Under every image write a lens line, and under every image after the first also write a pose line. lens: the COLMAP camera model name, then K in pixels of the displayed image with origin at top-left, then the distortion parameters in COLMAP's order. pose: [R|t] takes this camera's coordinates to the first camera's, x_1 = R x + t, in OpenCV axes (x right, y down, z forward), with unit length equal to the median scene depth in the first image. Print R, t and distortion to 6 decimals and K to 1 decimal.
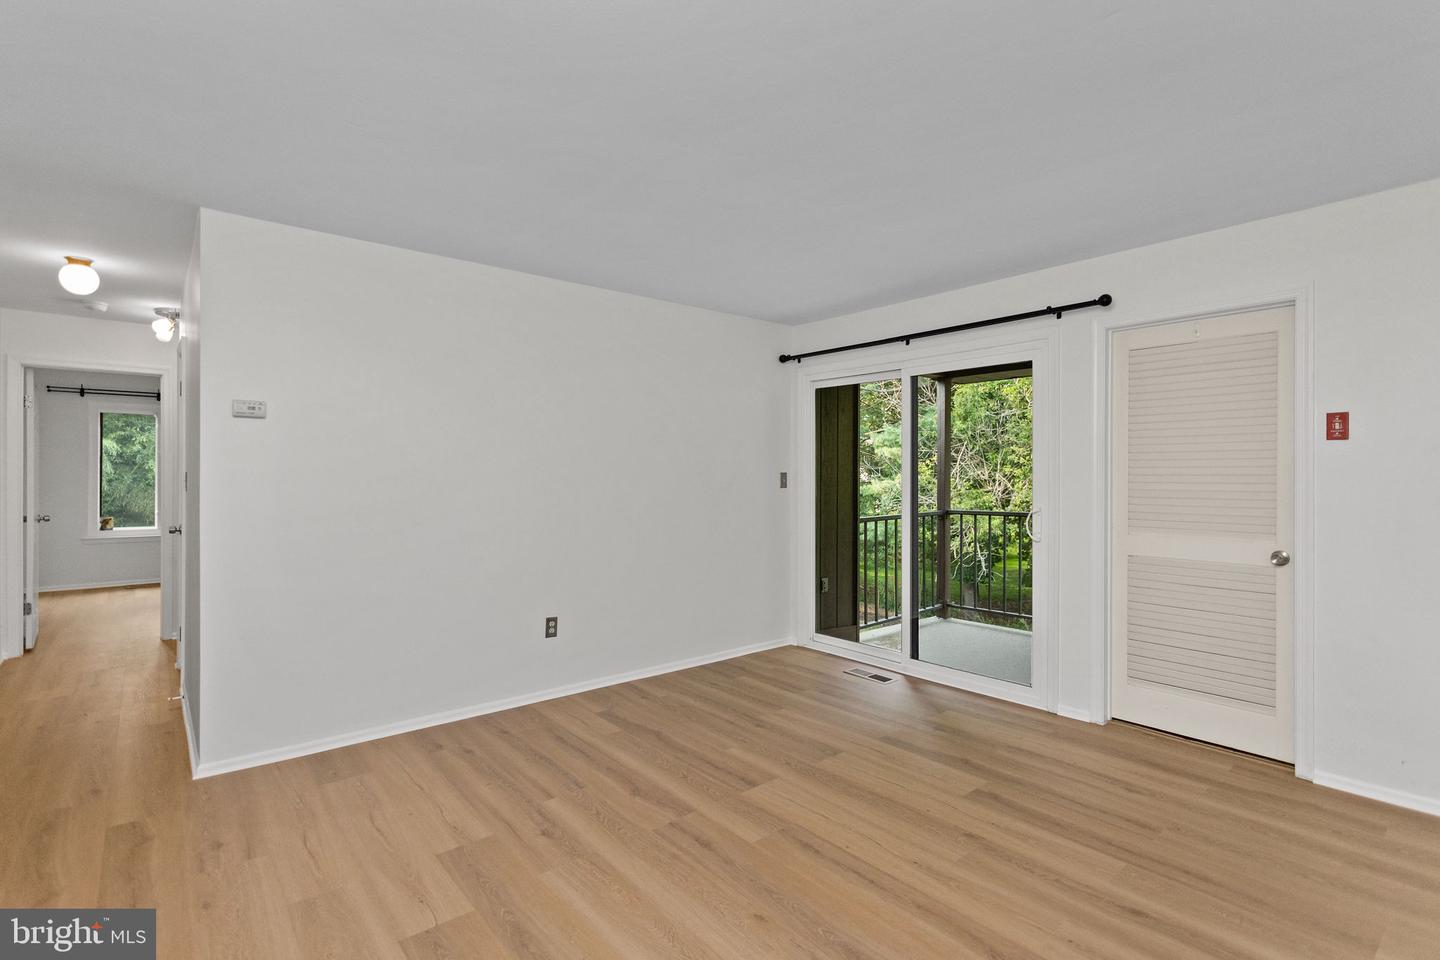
lens RADIAL K [[683.7, 0, 723.6], [0, 683.7, 478.9], [0, 0, 1]] dist [-0.002084, -0.000116]
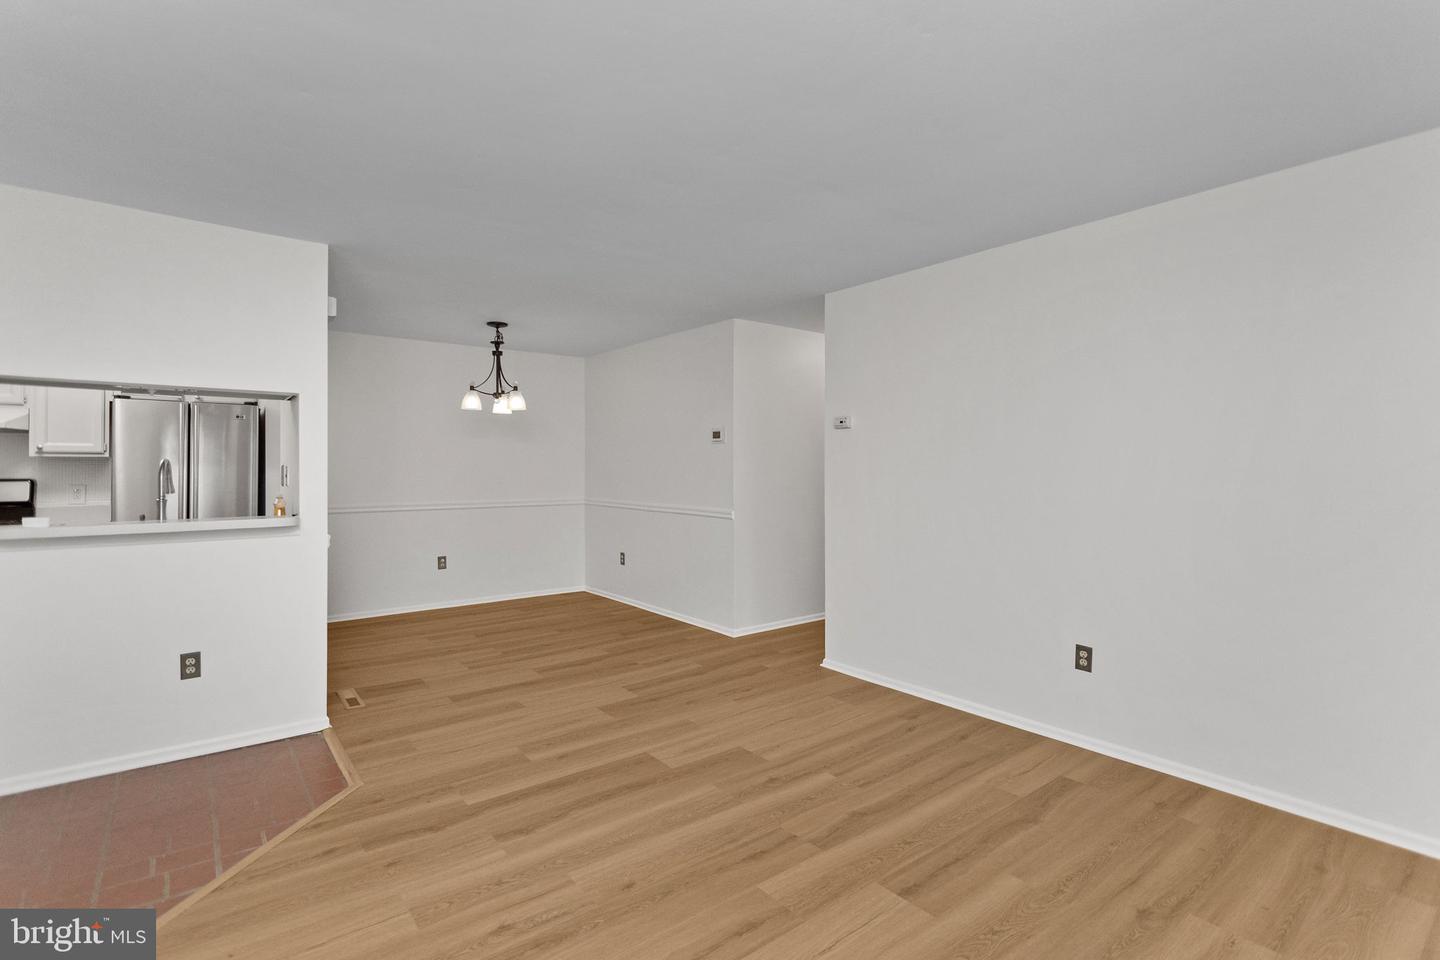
lens RADIAL K [[683.7, 0, 713.4], [0, 683.7, 471.8], [0, 0, 1]] dist [-0.002084, -0.000116]
pose [[-0.045528, 0.004595, -0.998952, 0.754329], [-0.003505, 0.999983, 0.004759, -0.004385], [0.998957, 0.003718, -0.045512, 0.803828]]
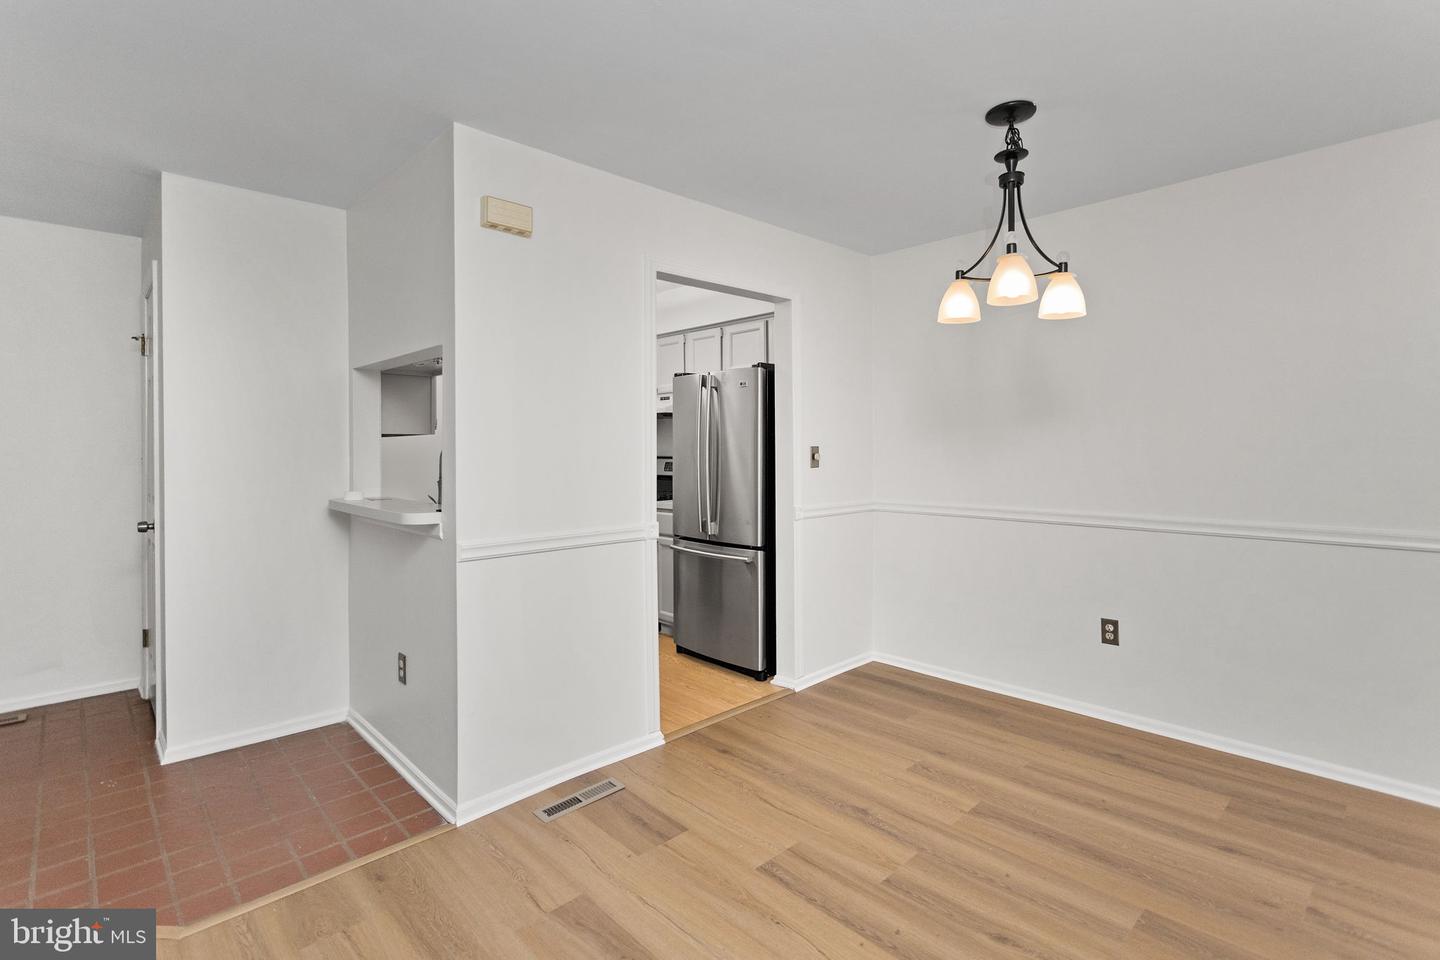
lens RADIAL K [[683.7, 0, 693.5], [0, 683.7, 443.5], [0, 0, 1]] dist [-0.002084, -0.000116]
pose [[-0.997856, -0.002673, -0.065389, -0.583586], [-0.002440, 0.999990, -0.003629, -0.004231], [0.065398, -0.003462, -0.997853, 0.913884]]
